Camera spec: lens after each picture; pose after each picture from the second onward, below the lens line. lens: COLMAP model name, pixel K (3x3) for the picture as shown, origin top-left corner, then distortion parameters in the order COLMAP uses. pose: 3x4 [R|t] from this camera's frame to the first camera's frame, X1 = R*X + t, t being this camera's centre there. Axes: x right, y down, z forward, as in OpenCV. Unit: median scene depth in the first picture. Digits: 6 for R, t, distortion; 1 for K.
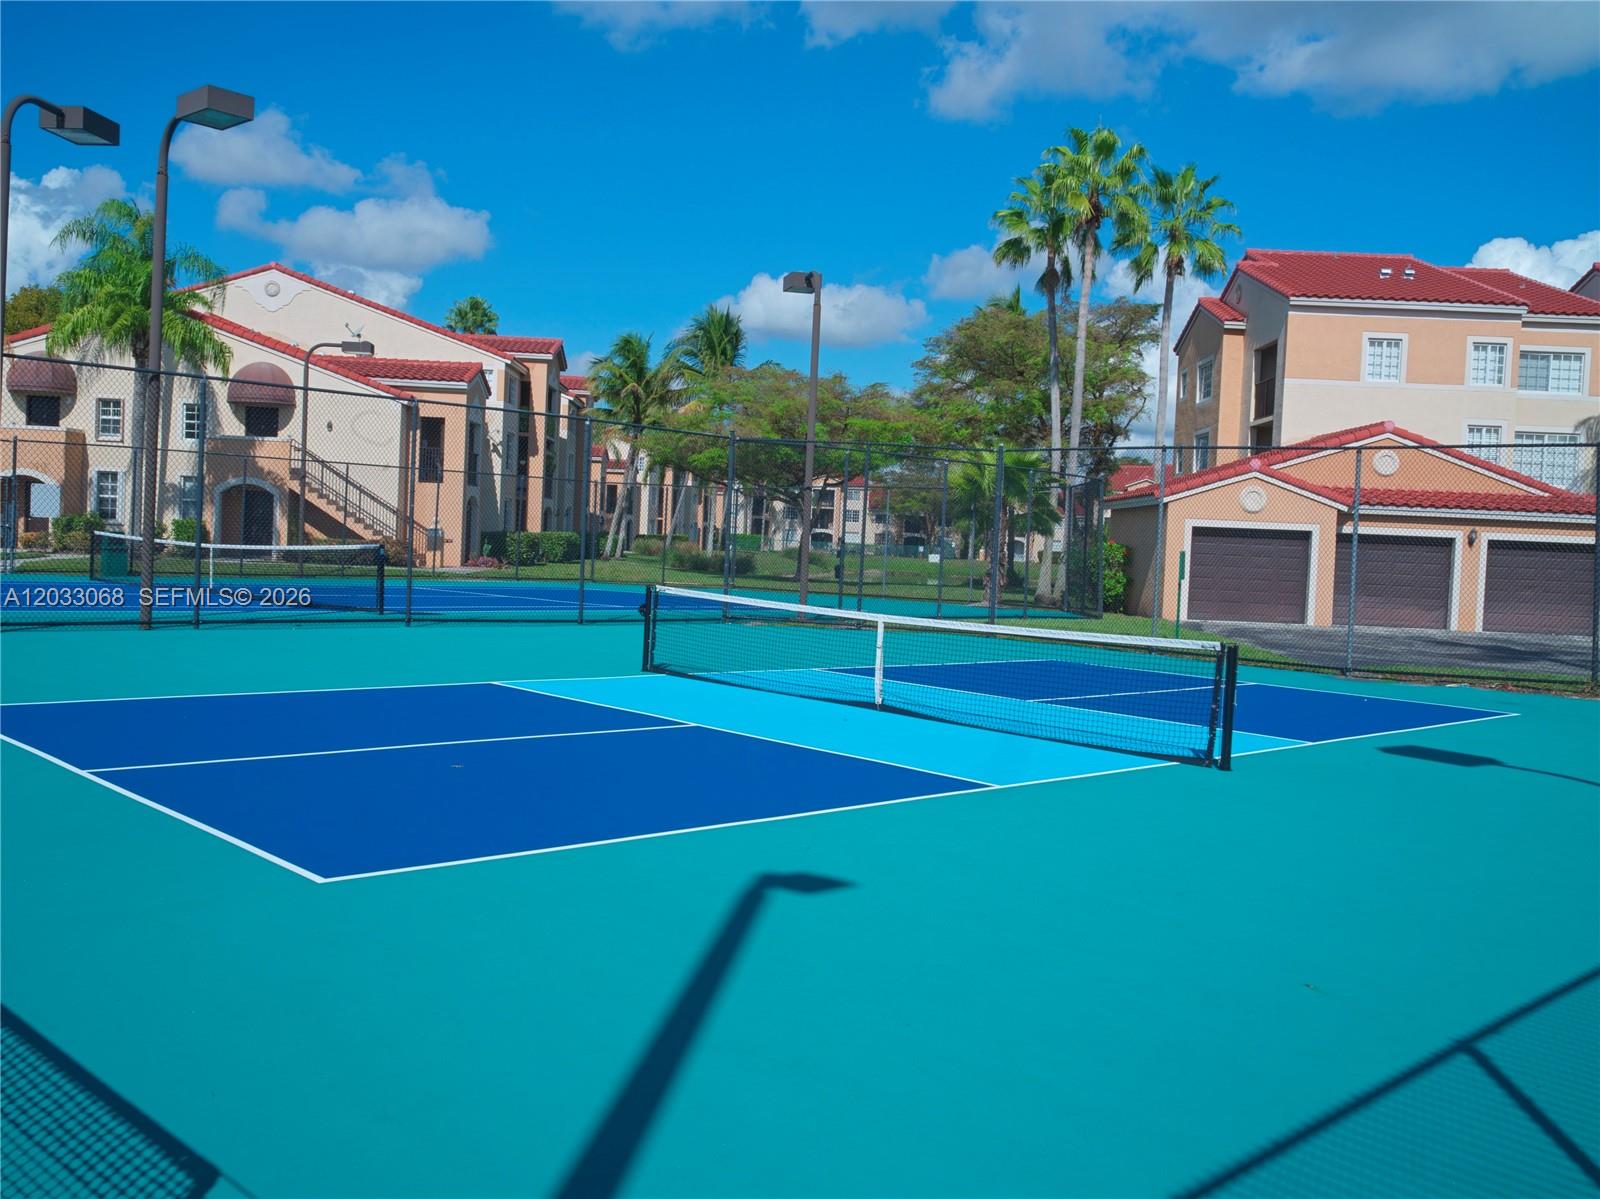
lens RADIAL K [[1439.9, 0, 800.0], [0, 1439.9, 599.5], [0, 0, 1]] dist [-0.013201, -0.004430]
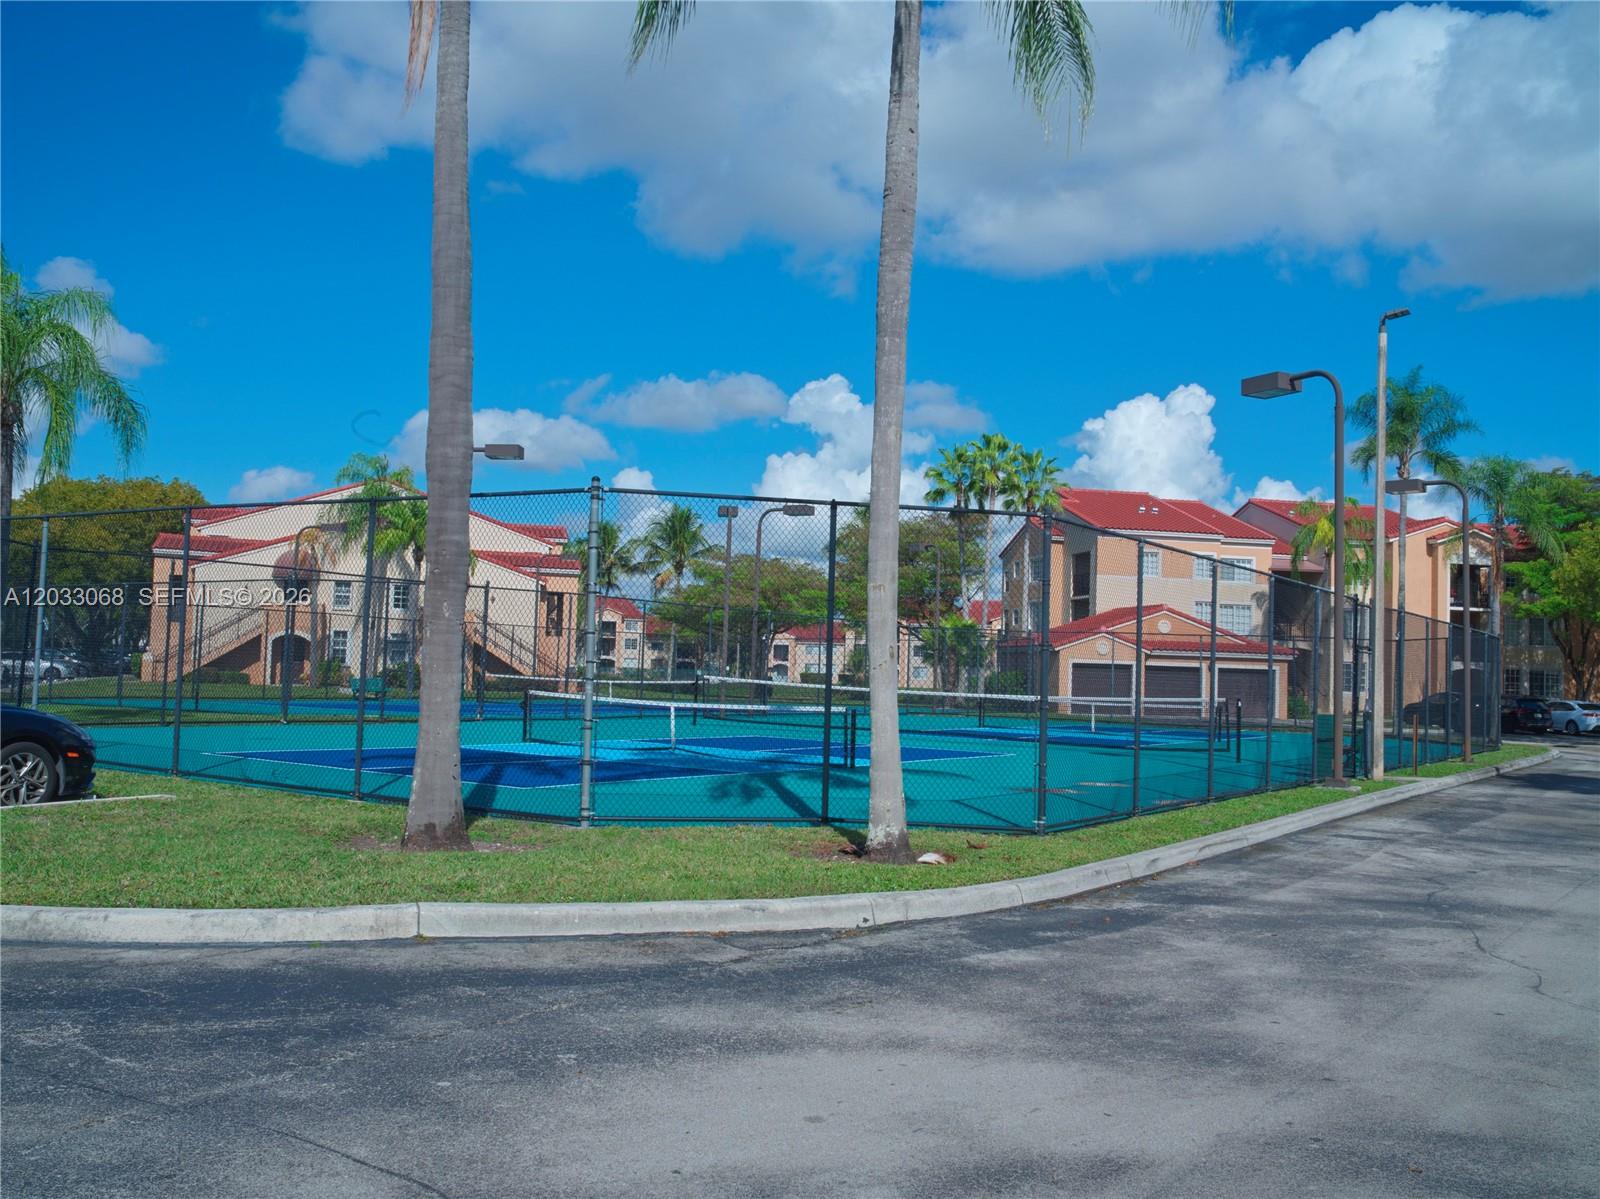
lens RADIAL K [[1439.9, 0, 800.0], [0, 1439.9, 599.5], [0, 0, 1]] dist [-0.013201, -0.004430]
pose [[0.974167, -0.002070, 0.225820, -0.359623], [0.020951, 0.996474, -0.081247, 0.008042], [-0.224856, 0.083880, 0.970775, -0.535446]]
